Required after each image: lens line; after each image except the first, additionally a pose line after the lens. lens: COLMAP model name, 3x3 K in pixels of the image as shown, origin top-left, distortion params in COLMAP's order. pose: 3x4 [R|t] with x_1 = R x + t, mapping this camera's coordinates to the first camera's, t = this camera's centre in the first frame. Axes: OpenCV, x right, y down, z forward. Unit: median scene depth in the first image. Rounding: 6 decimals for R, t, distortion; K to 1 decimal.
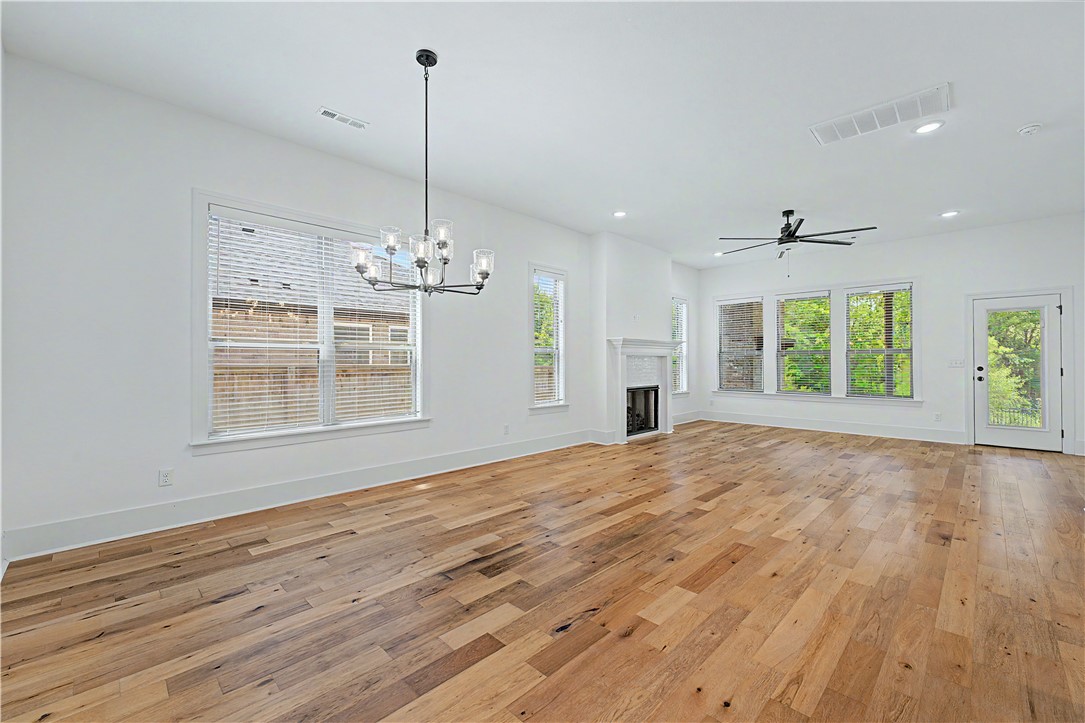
lens RADIAL K [[447.0, 0, 545.2], [0, 447.0, 358.5], [0, 0, 1]] dist [-0.000118, 0.000631]
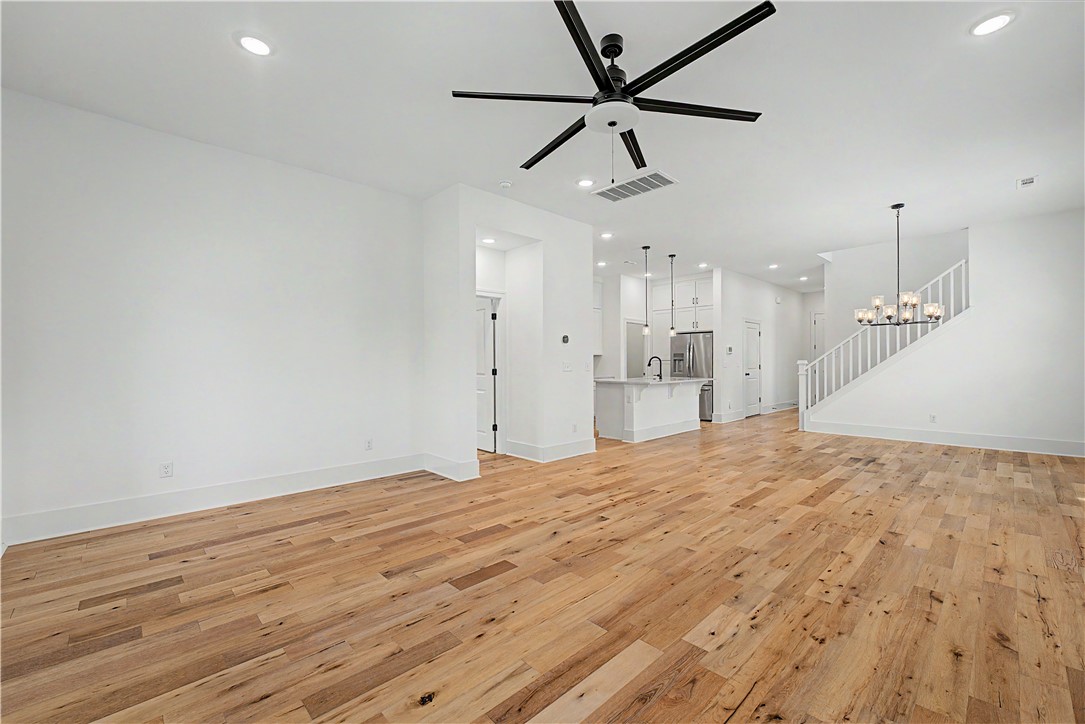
lens RADIAL K [[449.9, 0, 543.8], [0, 449.9, 361.3], [0, 0, 1]] dist [0.000141, 0.000068]
pose [[-0.999620, 0.007873, 0.026416, 0.950118], [0.007580, 0.999909, -0.011163, 0.013923], [-0.026502, -0.010959, -0.999589, 2.306740]]
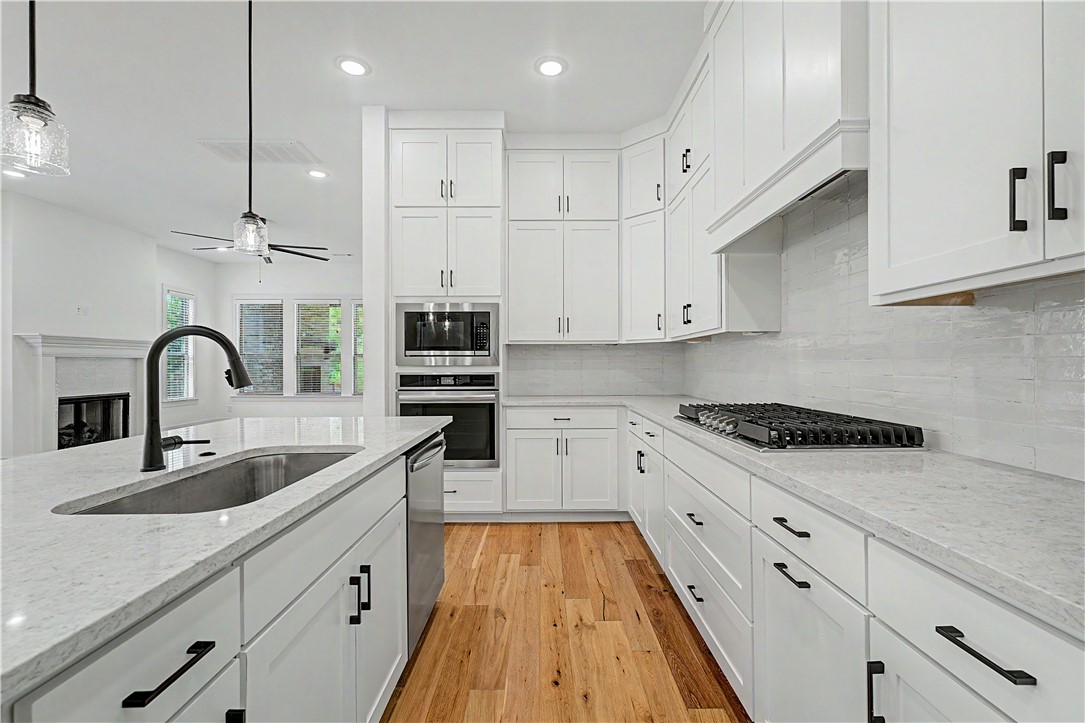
lens RADIAL K [[462.1, 0, 542.5], [0, 462.1, 363.0], [0, 0, 1]] dist [0.001606, -0.000485]
pose [[0.711217, 0.001723, 0.702970, 0.405287], [-0.005128, 0.999983, 0.002738, -0.004517], [-0.702954, -0.005552, 0.711214, -0.340903]]
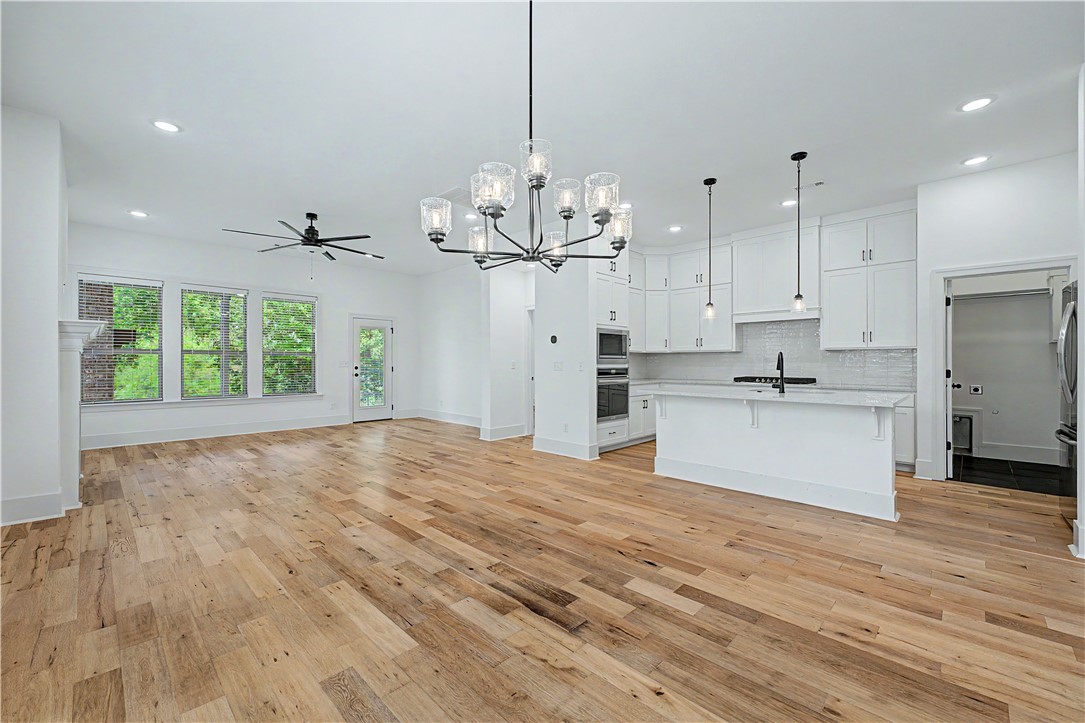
lens RADIAL K [[439.2, 0, 543.4], [0, 439.2, 361.5], [0, 0, 1]] dist [0.001749, -0.000825]
pose [[-0.007175, 0.003191, 0.999969, -0.717469], [-0.009146, 0.999953, -0.003256, 0.004294], [-0.999932, -0.009169, -0.007145, 0.753543]]
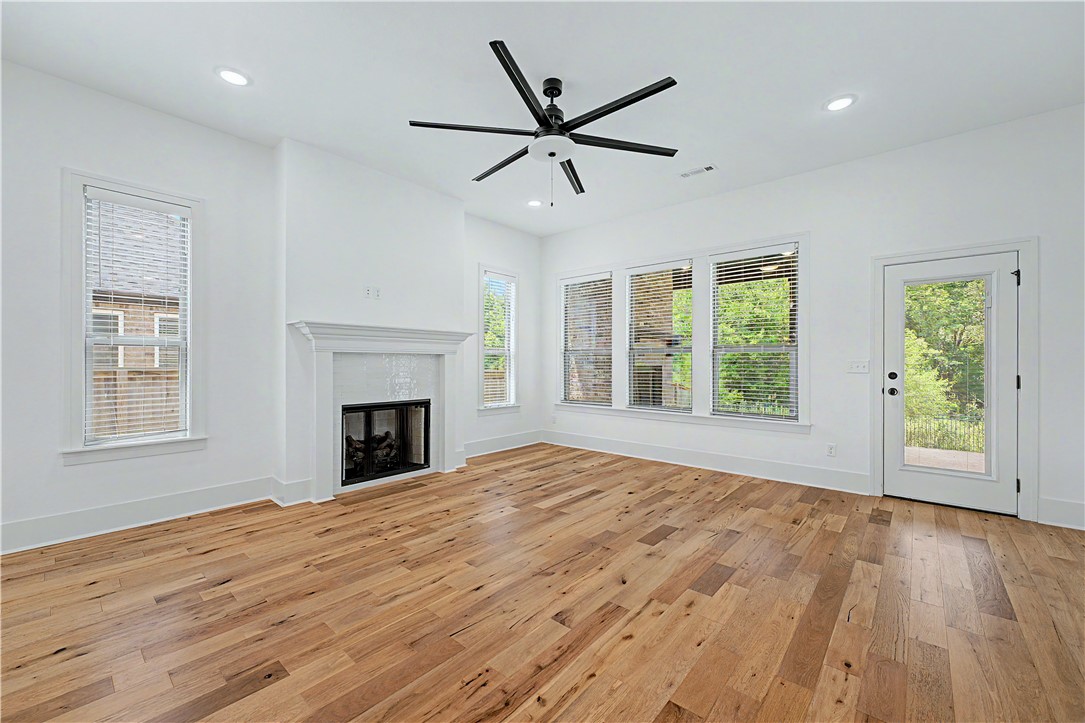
lens RADIAL K [[431.8, 0, 543.9], [0, 431.8, 363.8], [0, 0, 1]] dist [-0.001187, 0.001317]
pose [[0.998025, 0.003220, 0.062741, 0.788679], [-0.003766, 0.999956, 0.008589, 0.005404], [-0.062711, -0.008808, 0.997993, 0.753610]]
